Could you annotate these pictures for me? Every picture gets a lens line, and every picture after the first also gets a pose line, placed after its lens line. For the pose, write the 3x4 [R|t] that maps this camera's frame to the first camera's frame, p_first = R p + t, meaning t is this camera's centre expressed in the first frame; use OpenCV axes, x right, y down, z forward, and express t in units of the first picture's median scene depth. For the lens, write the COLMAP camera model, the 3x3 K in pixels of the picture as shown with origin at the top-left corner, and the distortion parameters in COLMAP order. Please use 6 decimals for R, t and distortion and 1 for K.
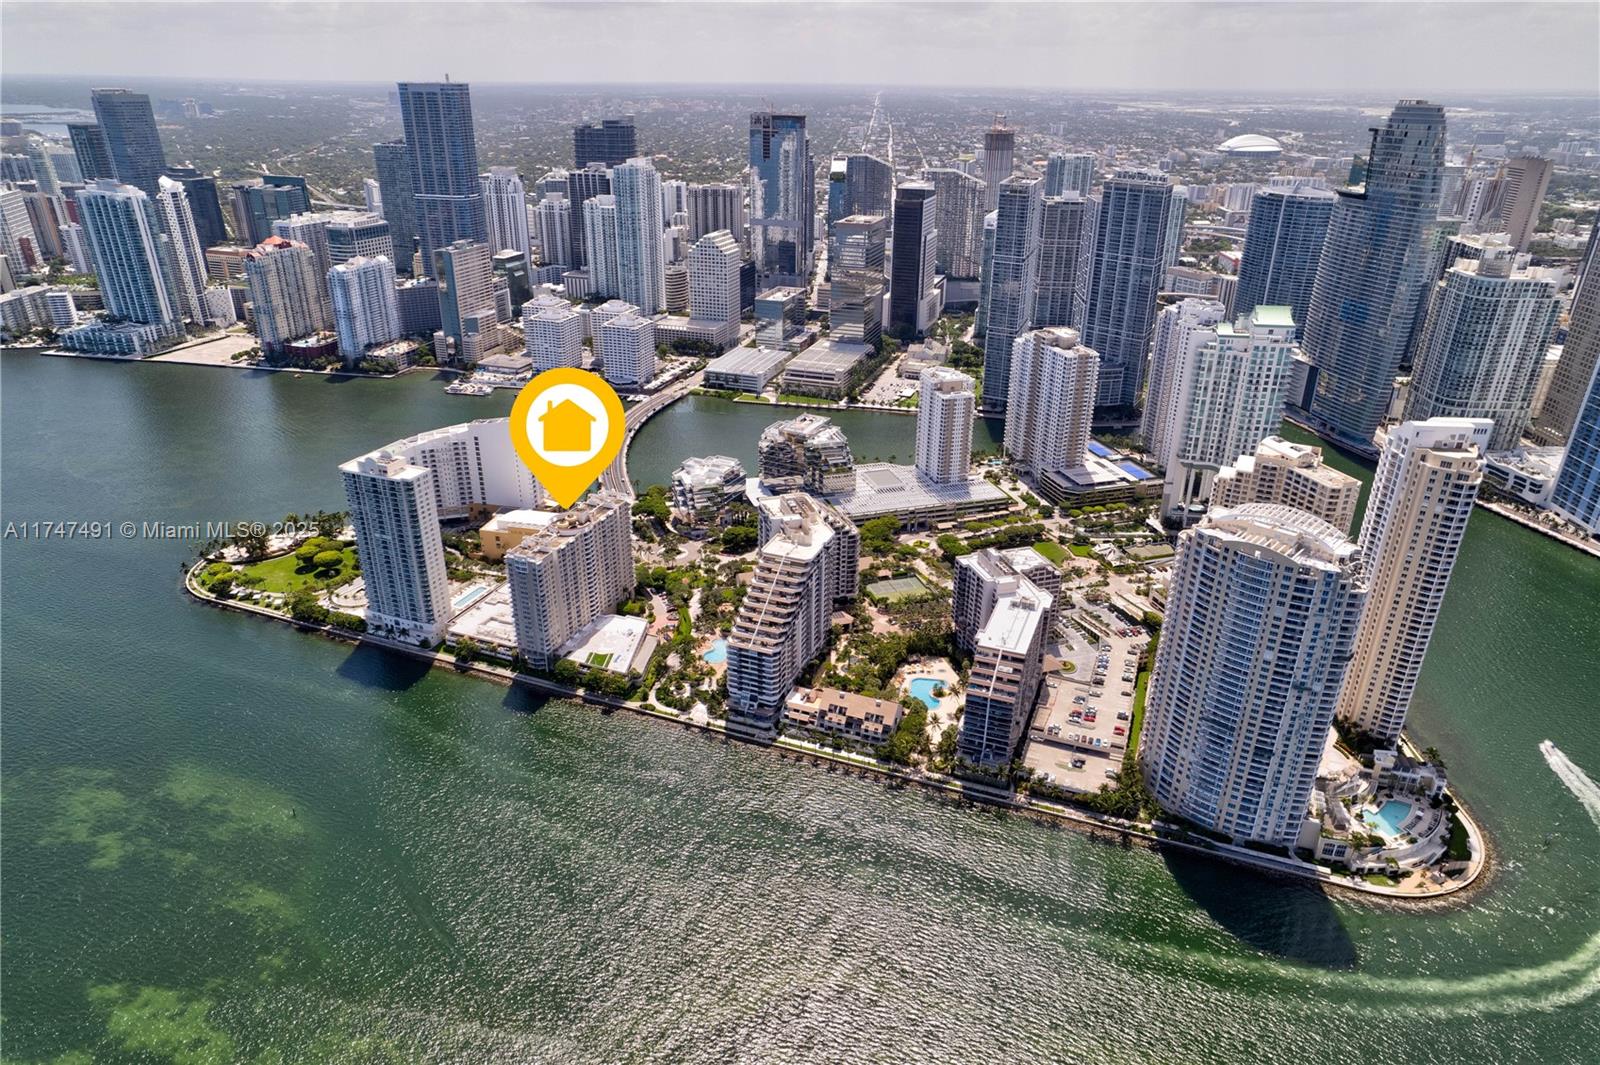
lens RADIAL K [[1009.6, 0, 800.0], [0, 1009.6, 532.5], [0, 0, 1]] dist [-0.035193, 0.000722]
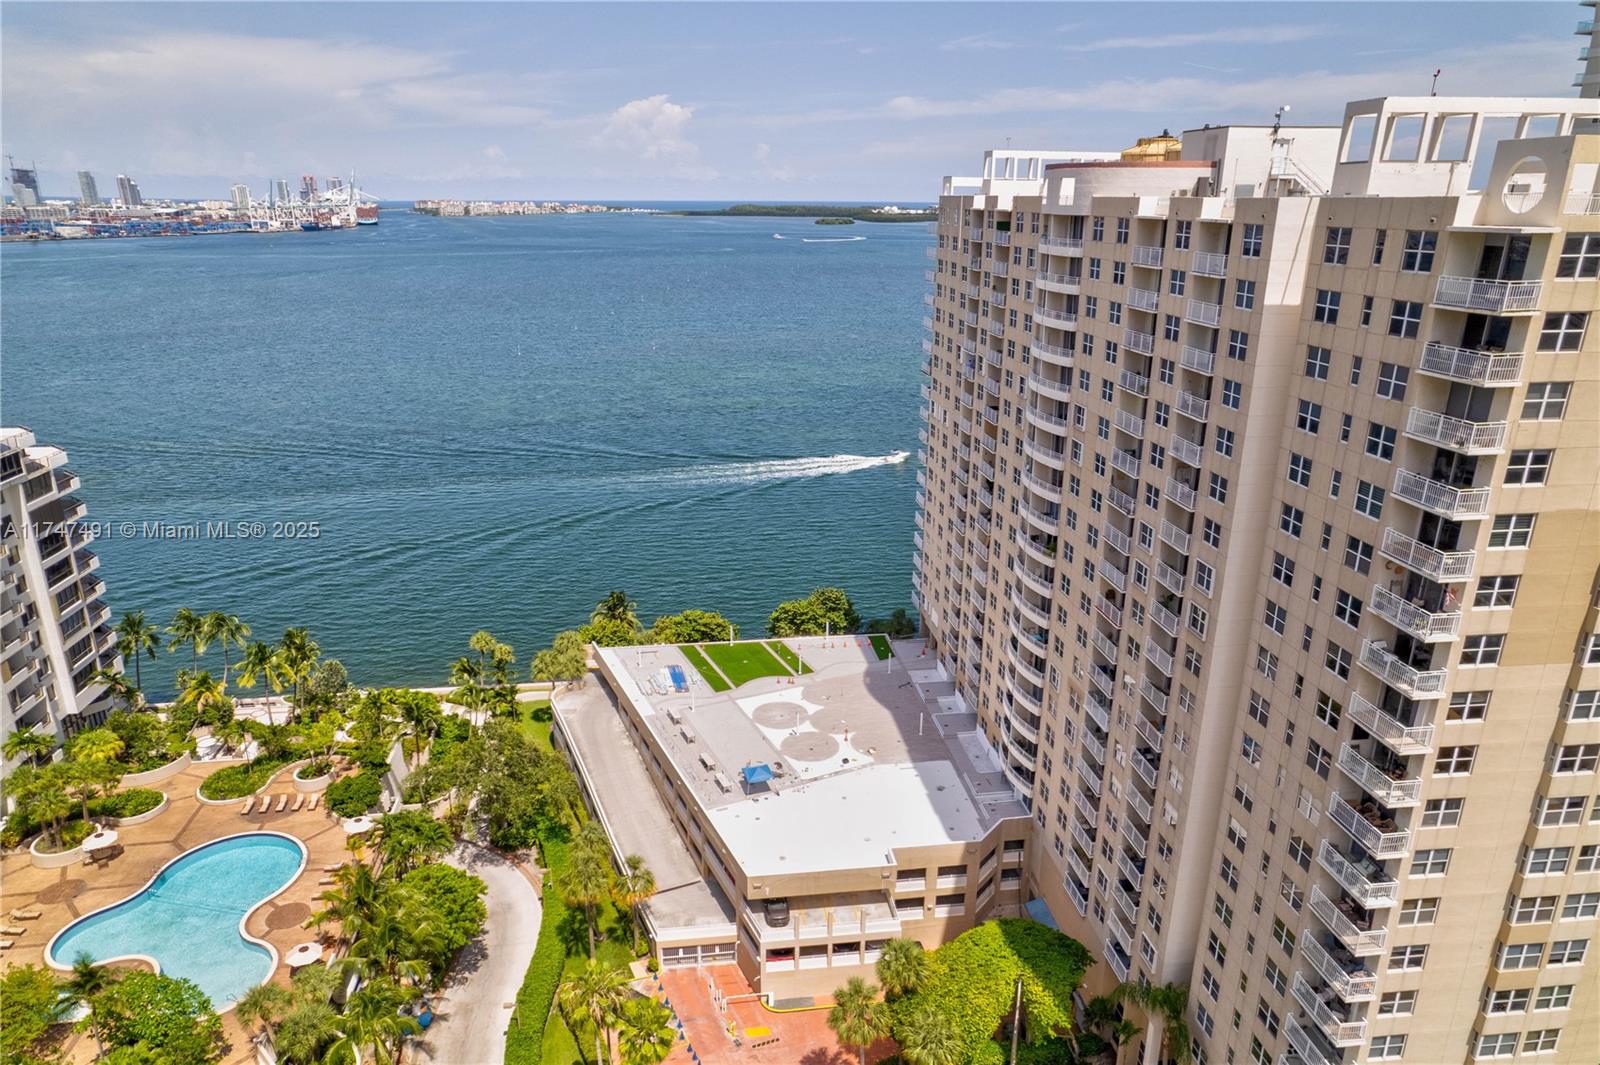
lens RADIAL K [[1009.6, 0, 800.0], [0, 1009.6, 532.5], [0, 0, 1]] dist [-0.035193, 0.000722]
pose [[-0.871592, 0.142630, -0.469024, -0.098526], [-0.214767, 0.748948, 0.626858, -0.052774], [0.440683, 0.647096, -0.622145, 1.112563]]
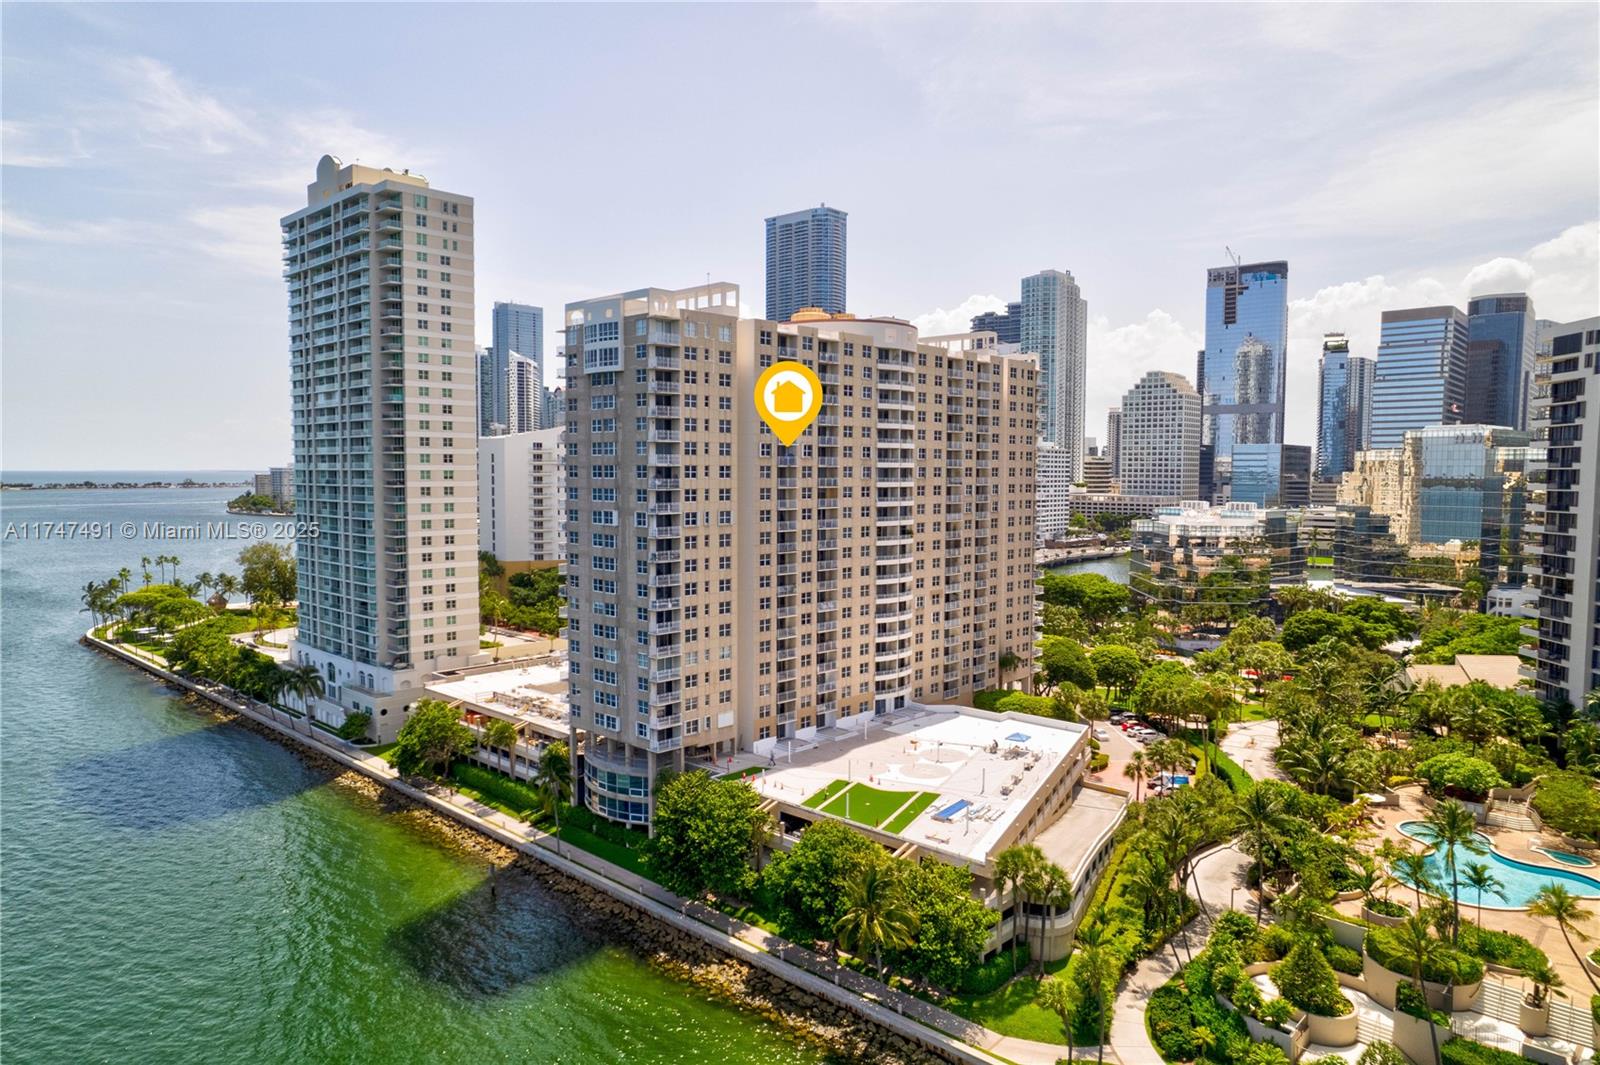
lens RADIAL K [[1009.6, 0, 800.0], [0, 1009.6, 532.5], [0, 0, 1]] dist [-0.035193, 0.000722]
pose [[0.930267, 0.016857, -0.366495, -0.132420], [-0.147967, 0.931336, -0.332744, 0.142216], [0.335721, 0.363770, 0.868886, 0.770697]]
